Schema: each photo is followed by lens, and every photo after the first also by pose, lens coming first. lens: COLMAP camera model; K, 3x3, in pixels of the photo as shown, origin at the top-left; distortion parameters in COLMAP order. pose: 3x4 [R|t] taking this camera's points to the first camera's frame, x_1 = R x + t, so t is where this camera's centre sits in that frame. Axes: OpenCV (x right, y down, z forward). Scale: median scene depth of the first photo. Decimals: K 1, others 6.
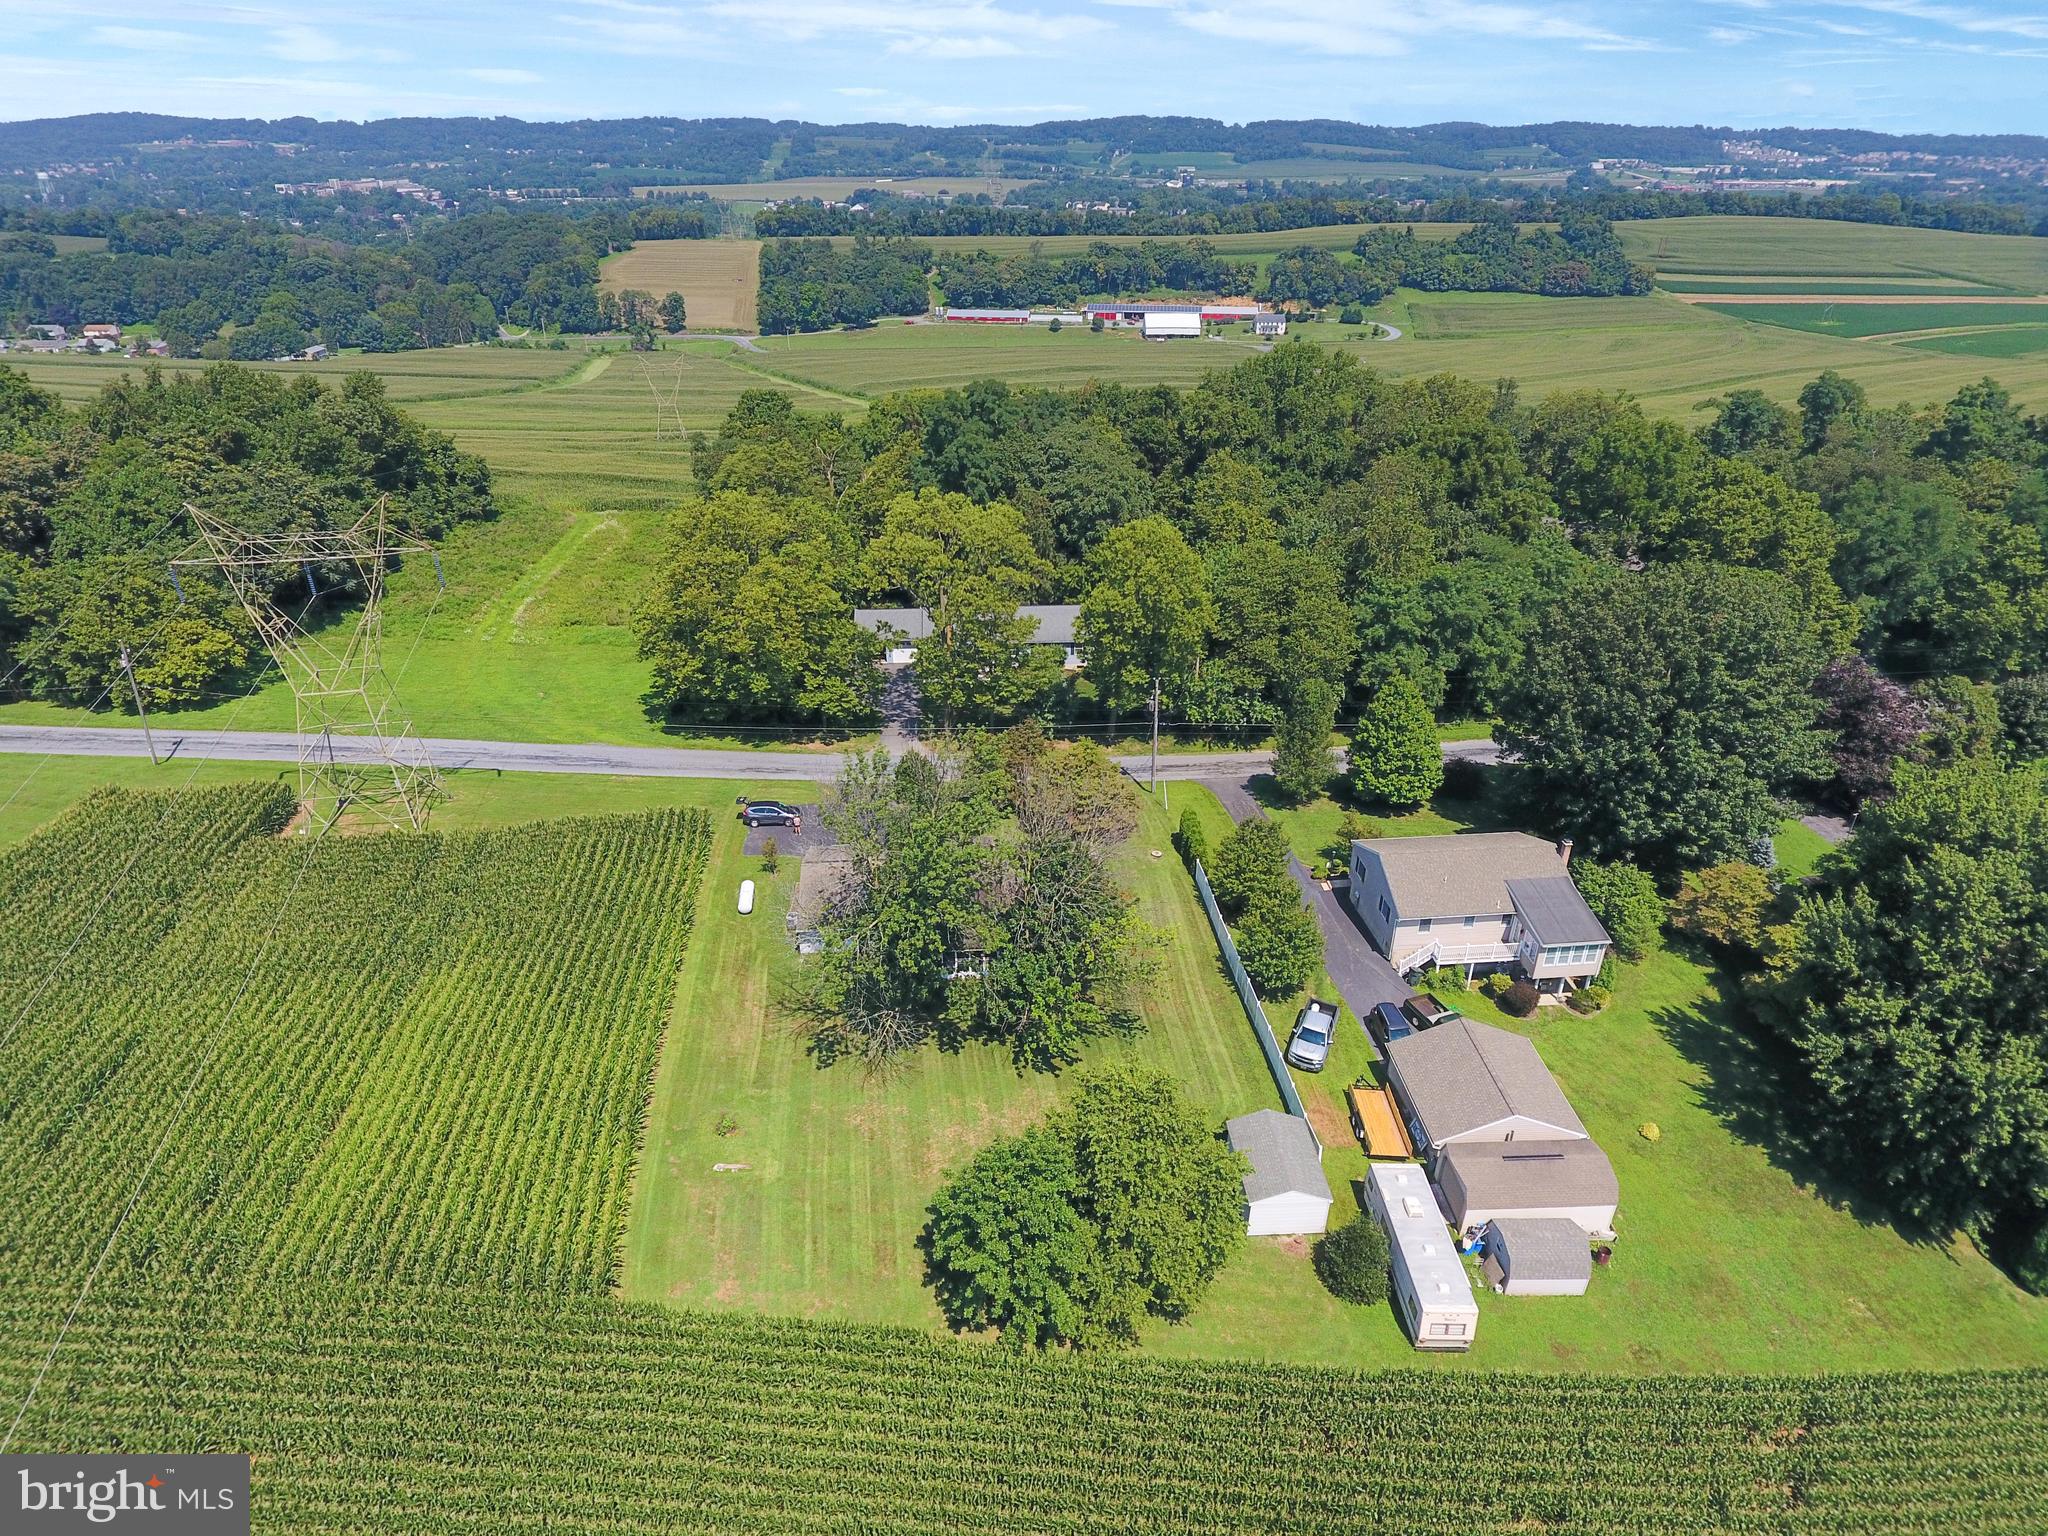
lens RADIAL K [[1199.9, 0, 1030.0], [0, 1199.9, 774.3], [0, 0, 1]] dist [-0.006161, 0.001349]
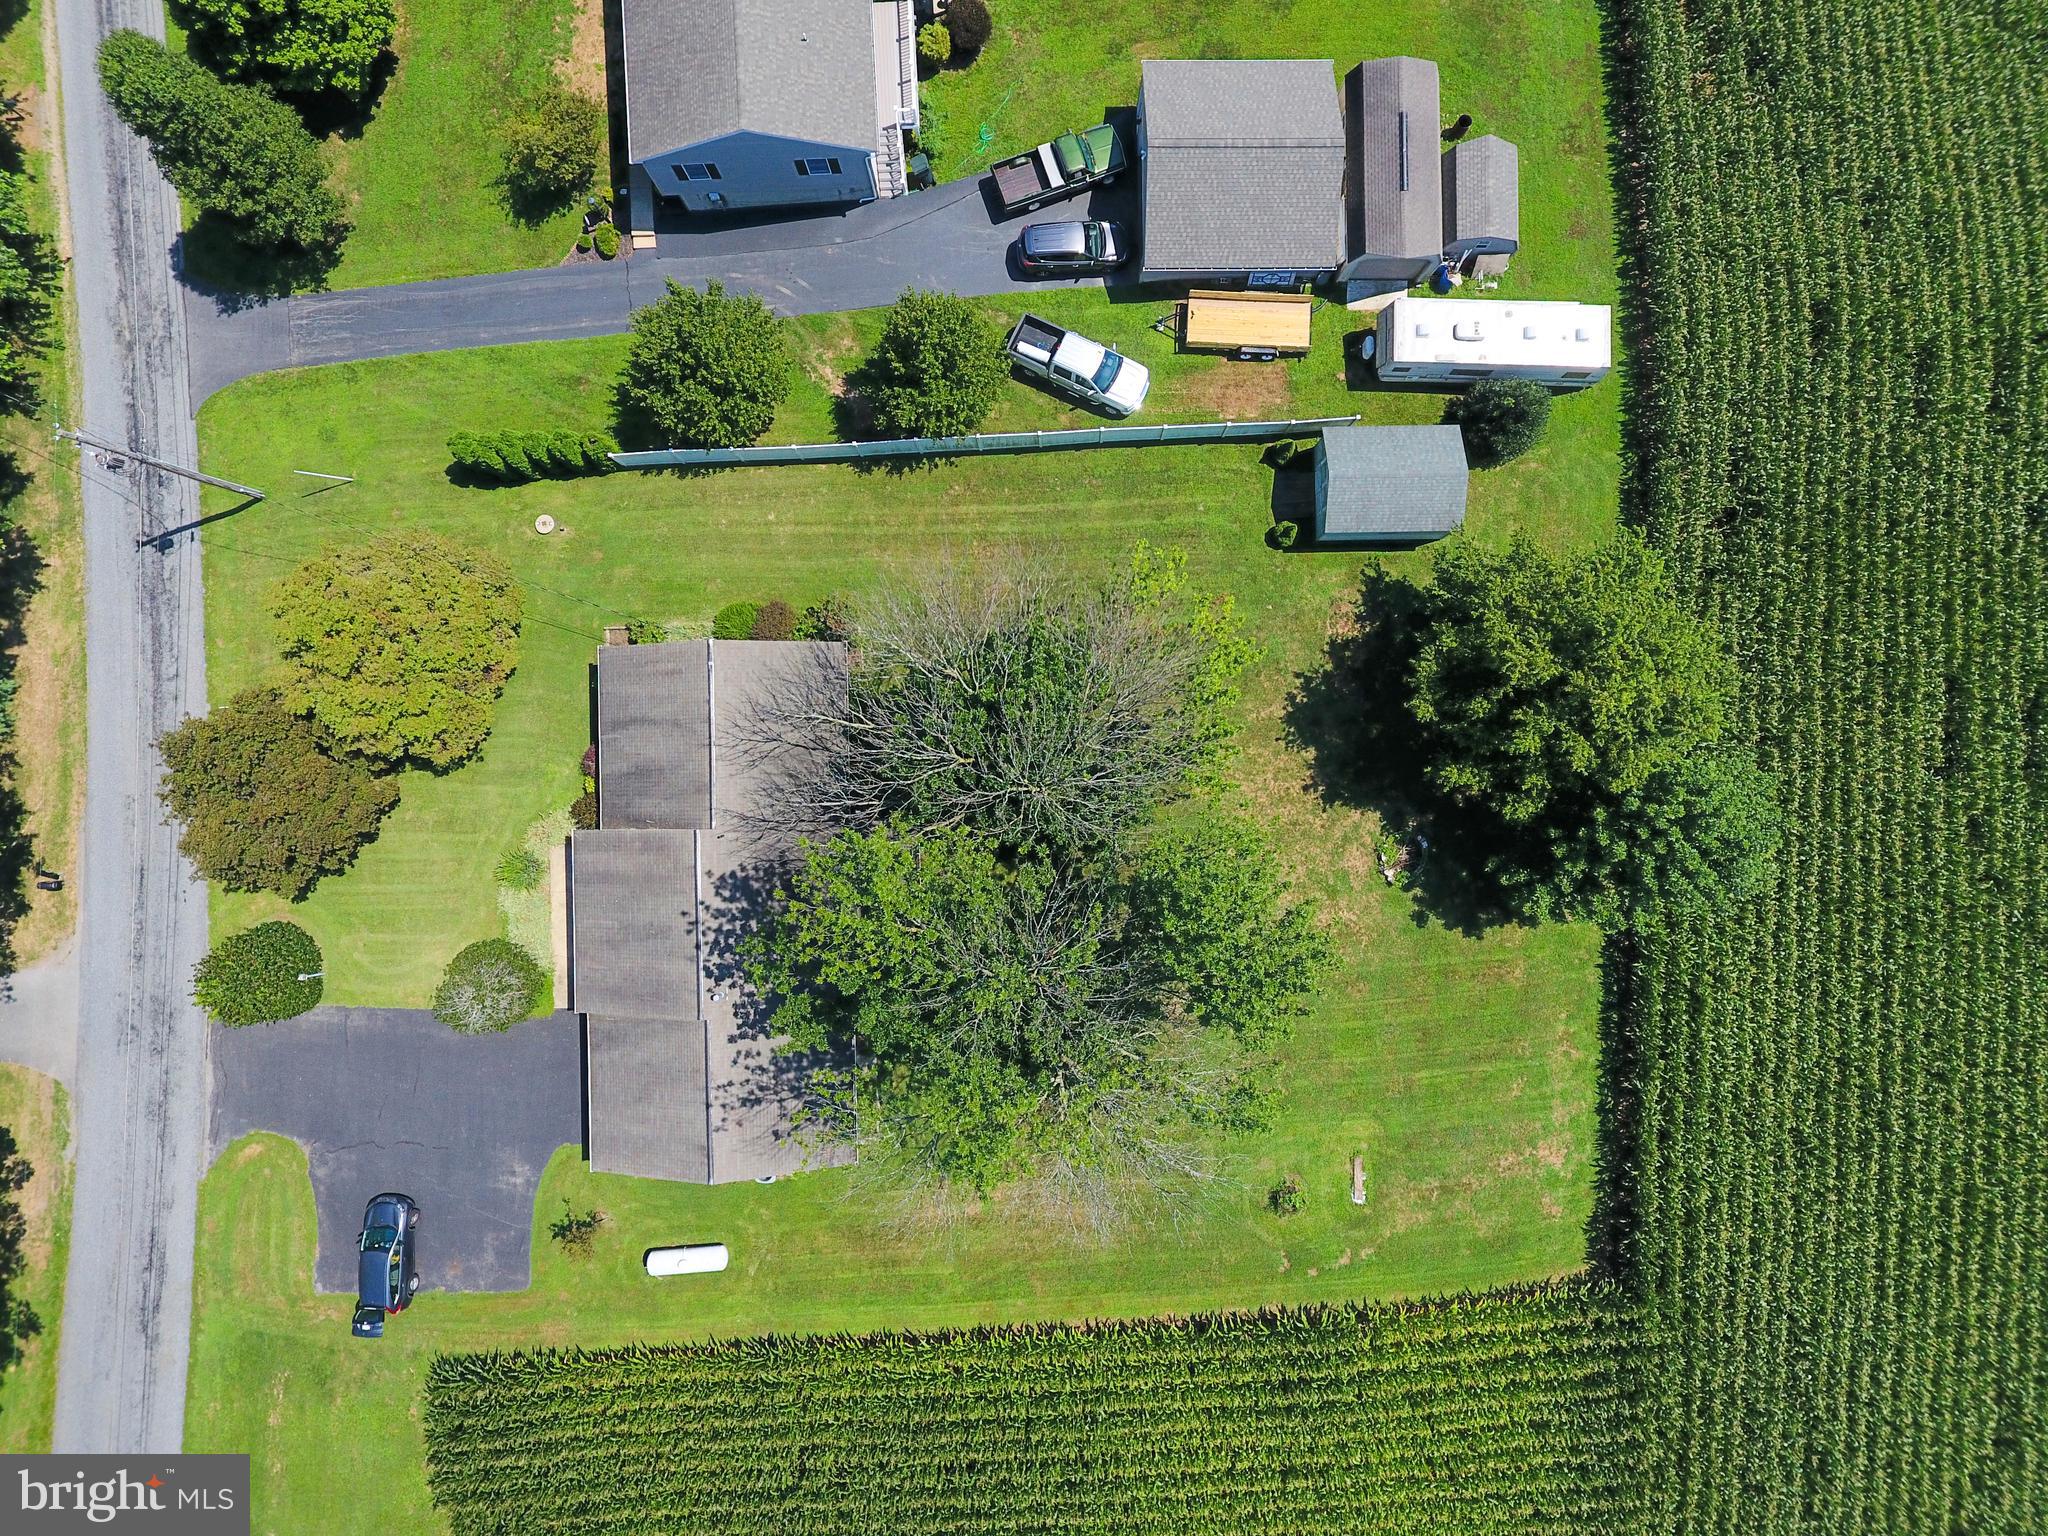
lens RADIAL K [[1199.9, 0, 1025.8], [0, 1199.9, 758.9], [0, 0, 1]] dist [-0.006161, 0.001349]
pose [[0.044912, -0.998904, 0.013174, 0.000349], [0.468105, 0.032693, 0.883068, -0.048760], [-0.882531, -0.033493, 0.469061, 0.087560]]
